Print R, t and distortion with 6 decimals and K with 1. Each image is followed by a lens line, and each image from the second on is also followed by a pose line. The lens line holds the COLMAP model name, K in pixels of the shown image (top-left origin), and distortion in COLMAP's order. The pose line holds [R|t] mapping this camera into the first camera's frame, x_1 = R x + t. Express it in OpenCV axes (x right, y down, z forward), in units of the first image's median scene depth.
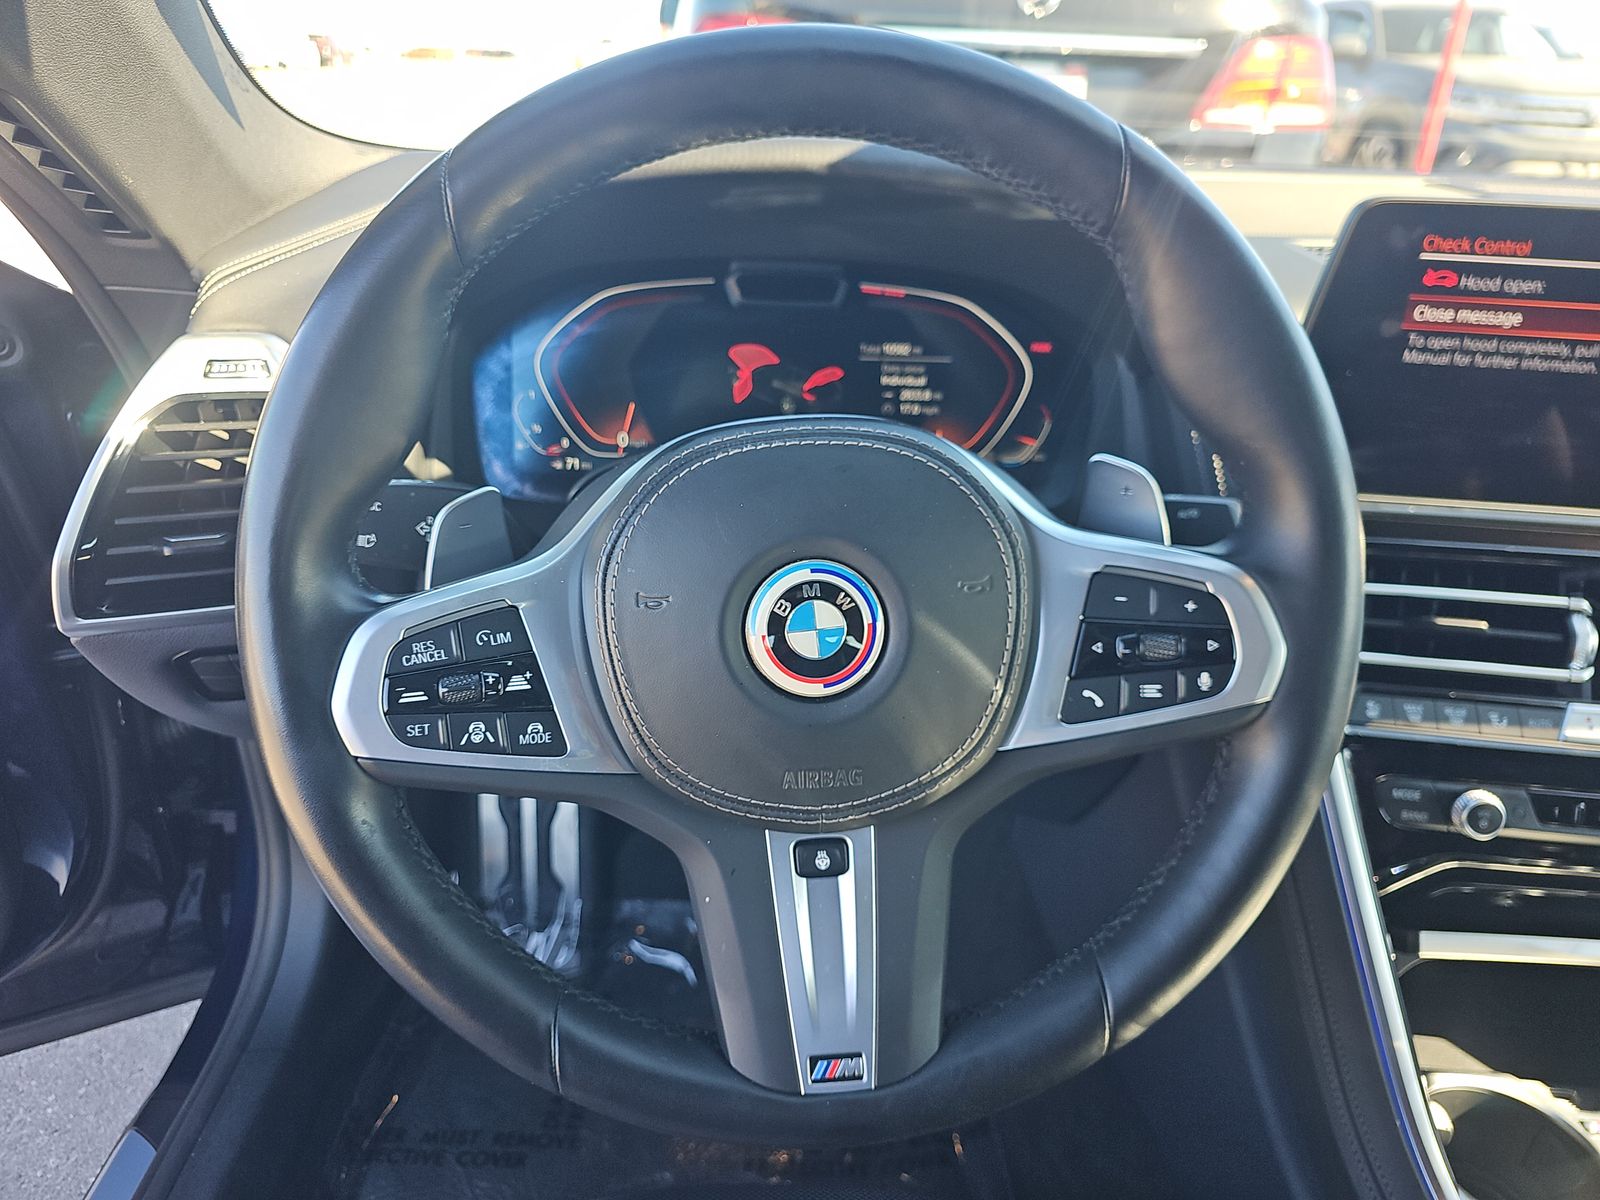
lens RADIAL K [[1058.2, 0, 788.5], [0, 1058.2, 596.4], [0, 0, 1]] dist [0.021677, -0.024142]
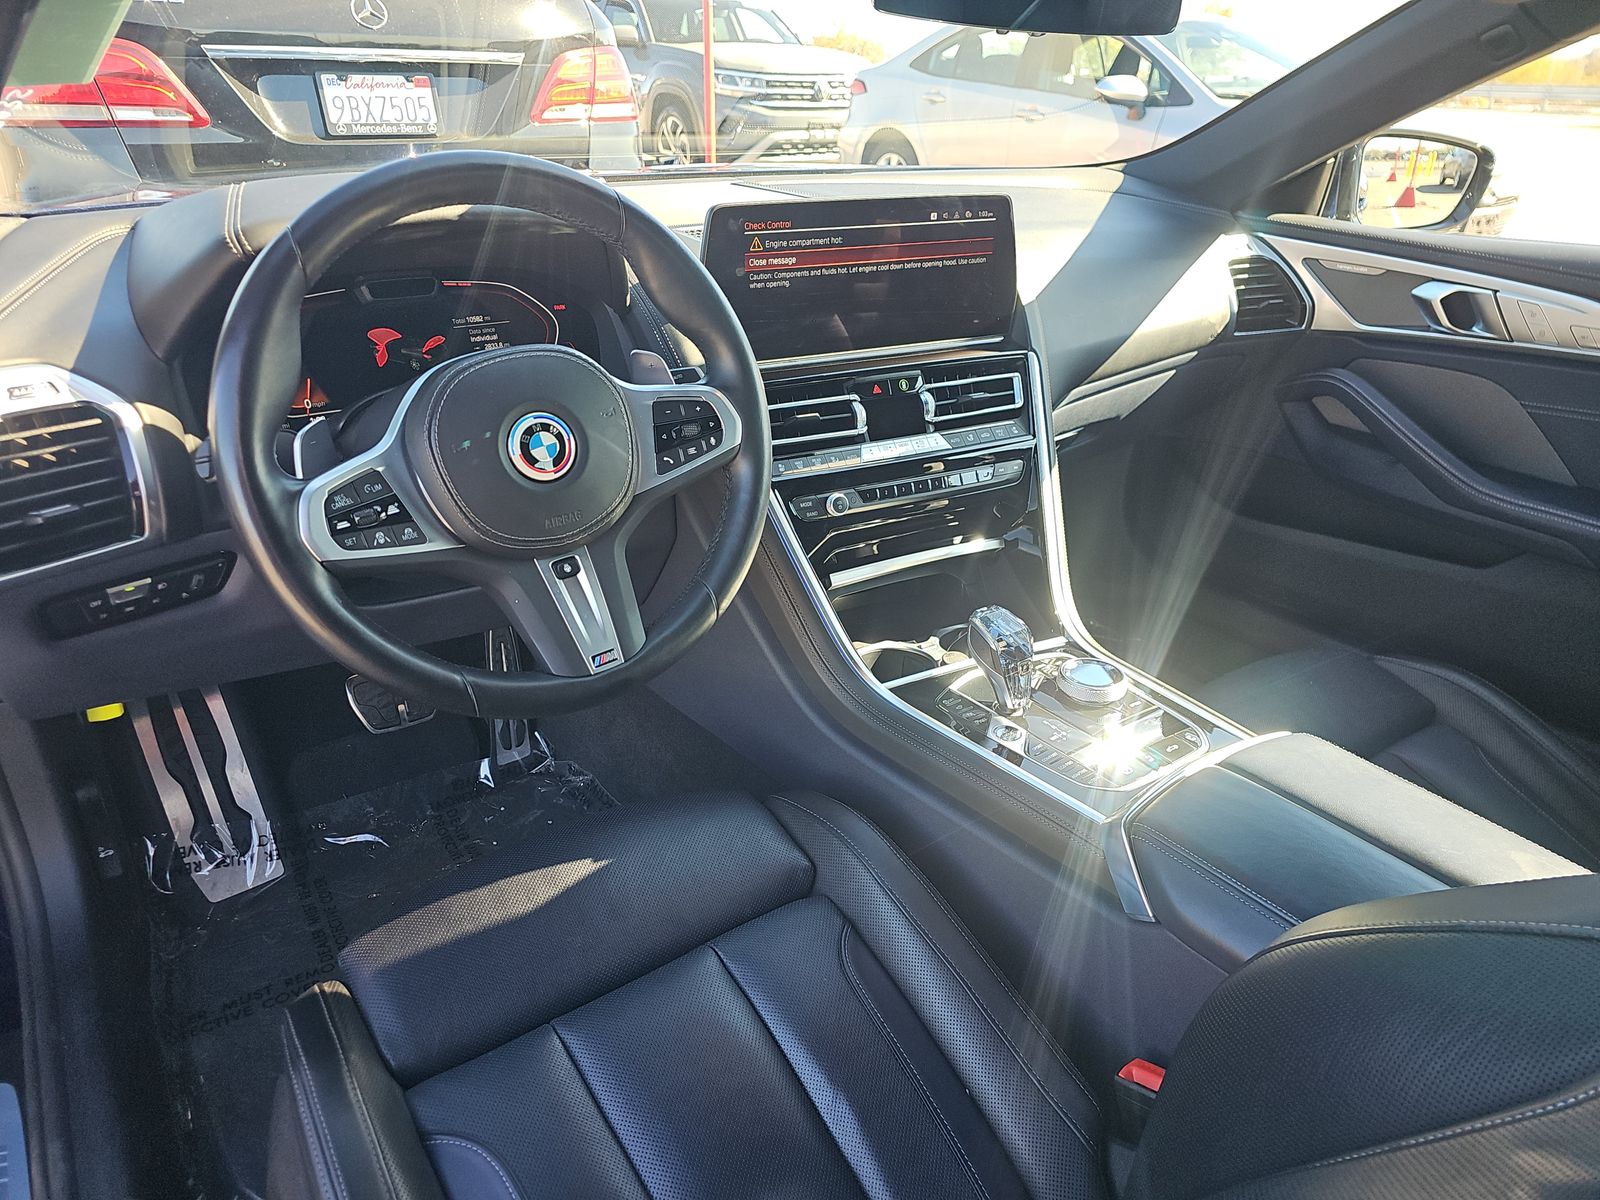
lens RADIAL K [[1058.2, 0, 797.1], [0, 1058.2, 611.2], [0, 0, 1]] dist [0.021677, -0.024142]
pose [[0.834851, -0.261965, 0.484146, -0.457272], [0.247292, 0.964242, 0.095314, 0.188838], [-0.491803, 0.040152, 0.869780, -0.725825]]
